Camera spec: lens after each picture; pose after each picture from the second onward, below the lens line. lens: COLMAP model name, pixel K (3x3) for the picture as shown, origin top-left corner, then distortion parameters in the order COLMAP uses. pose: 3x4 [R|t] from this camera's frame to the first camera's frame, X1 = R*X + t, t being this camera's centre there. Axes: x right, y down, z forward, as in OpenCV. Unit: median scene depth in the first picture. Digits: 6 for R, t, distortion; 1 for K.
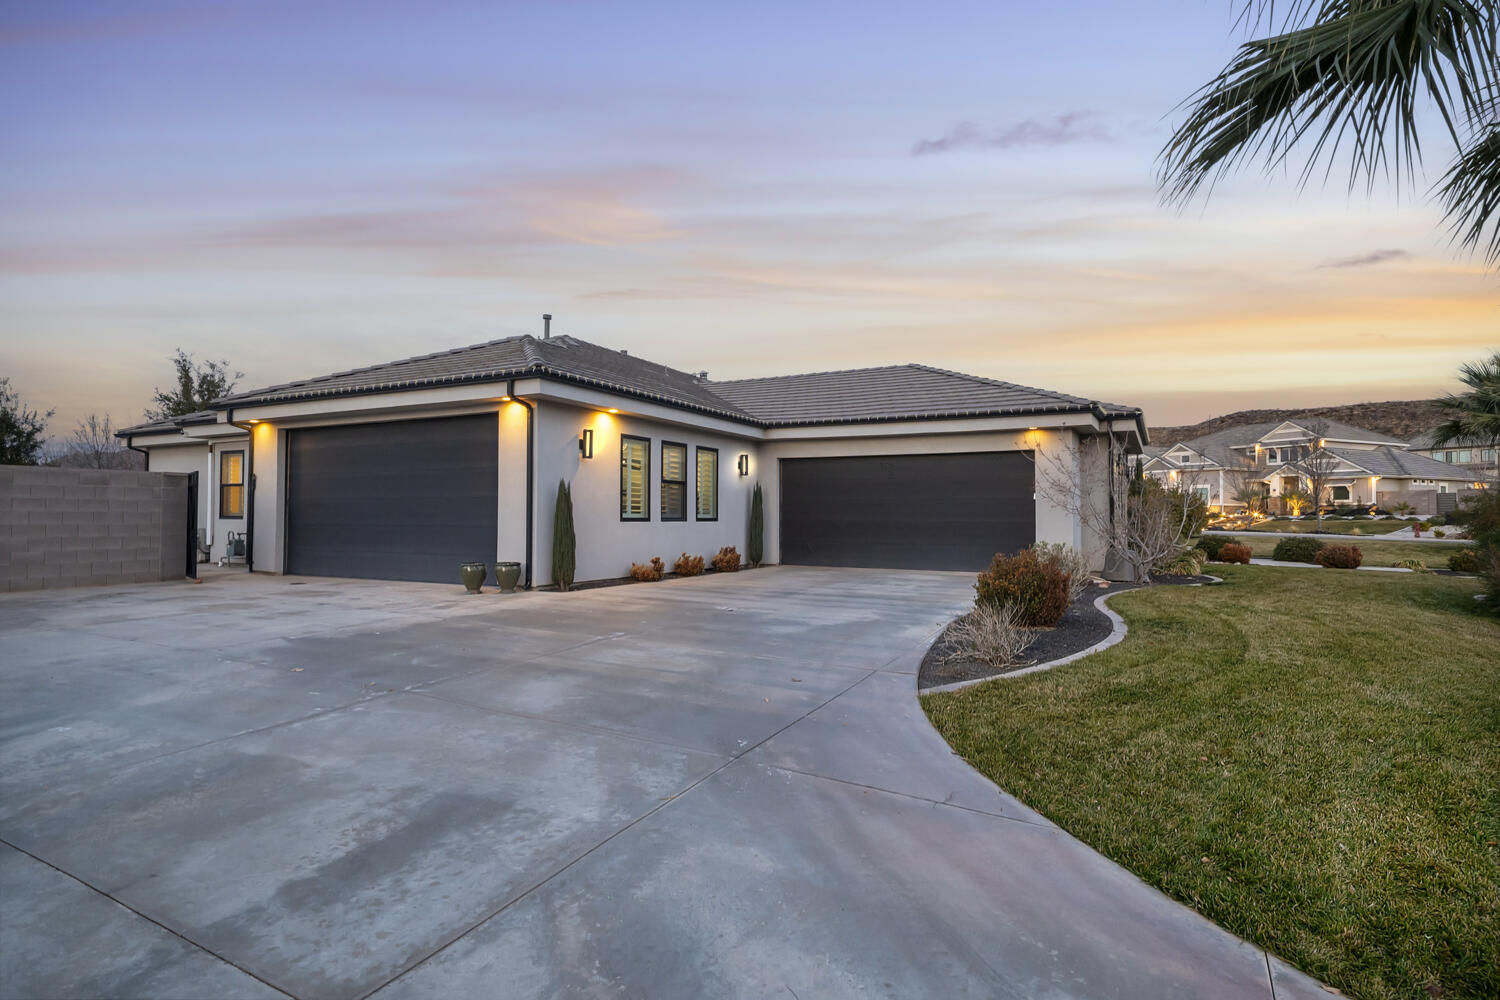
lens RADIAL K [[792.6, 0, 725.9], [0, 792.6, 499.0], [0, 0, 1]] dist [0.012917, -0.011186]
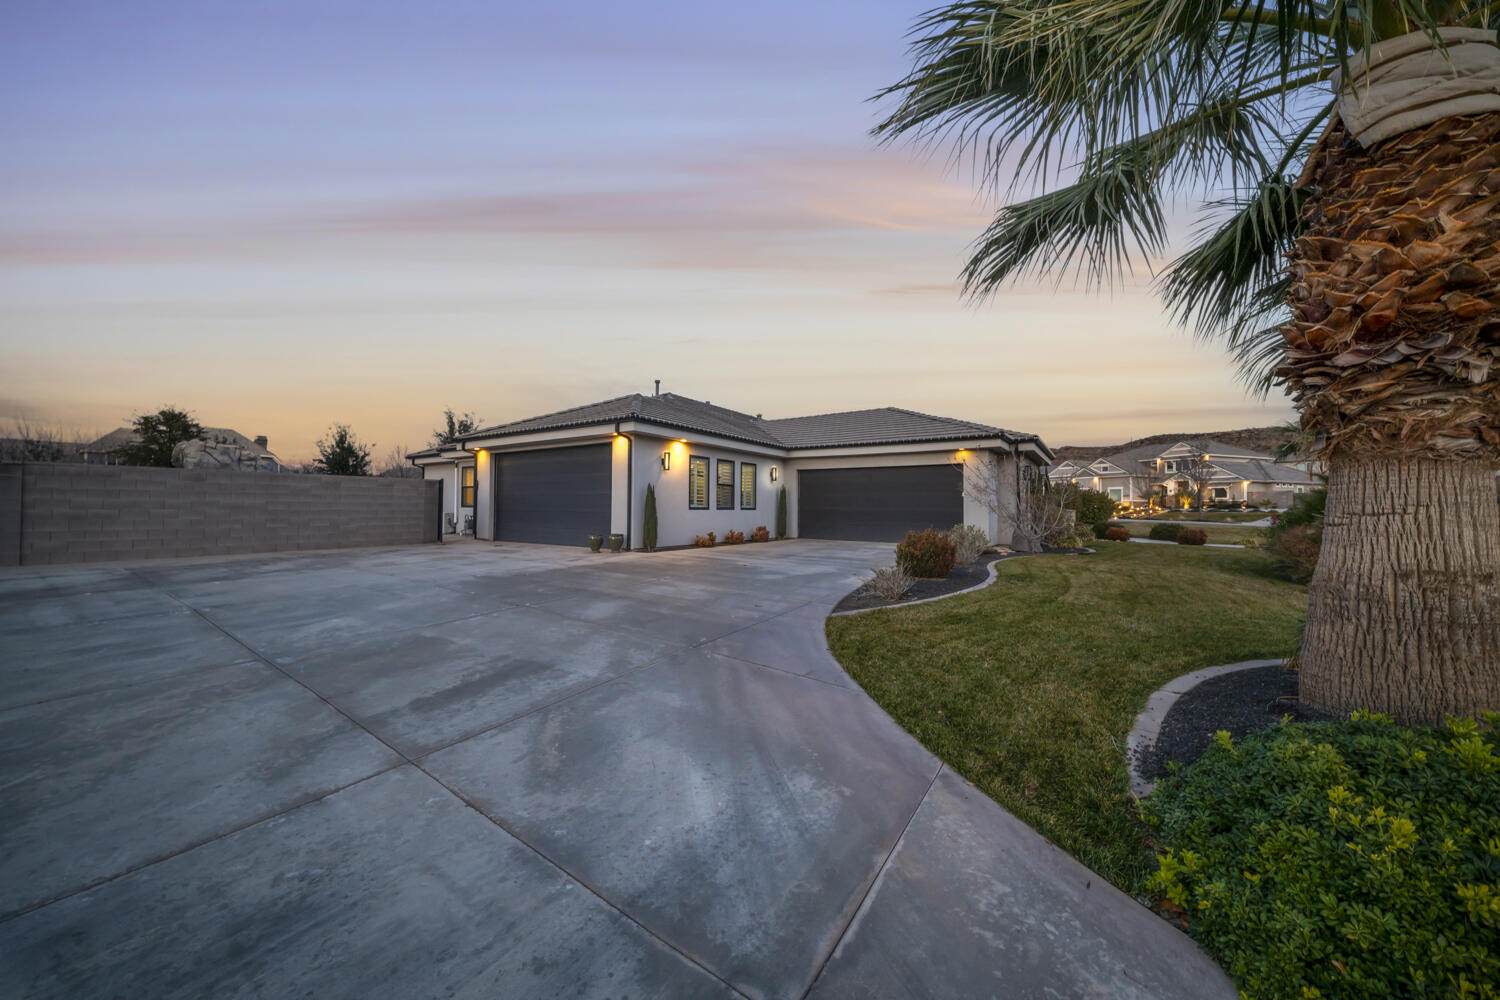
lens RADIAL K [[522.1, 0, 745.6], [0, 522.1, 500.7], [0, 0, 1]] dist [0.010933, -0.008295]
pose [[0.994063, 0.002590, -0.108779, 0.107059], [-0.001772, 0.999969, 0.007616, 0.002378], [0.108795, -0.007378, 0.994037, -0.040610]]
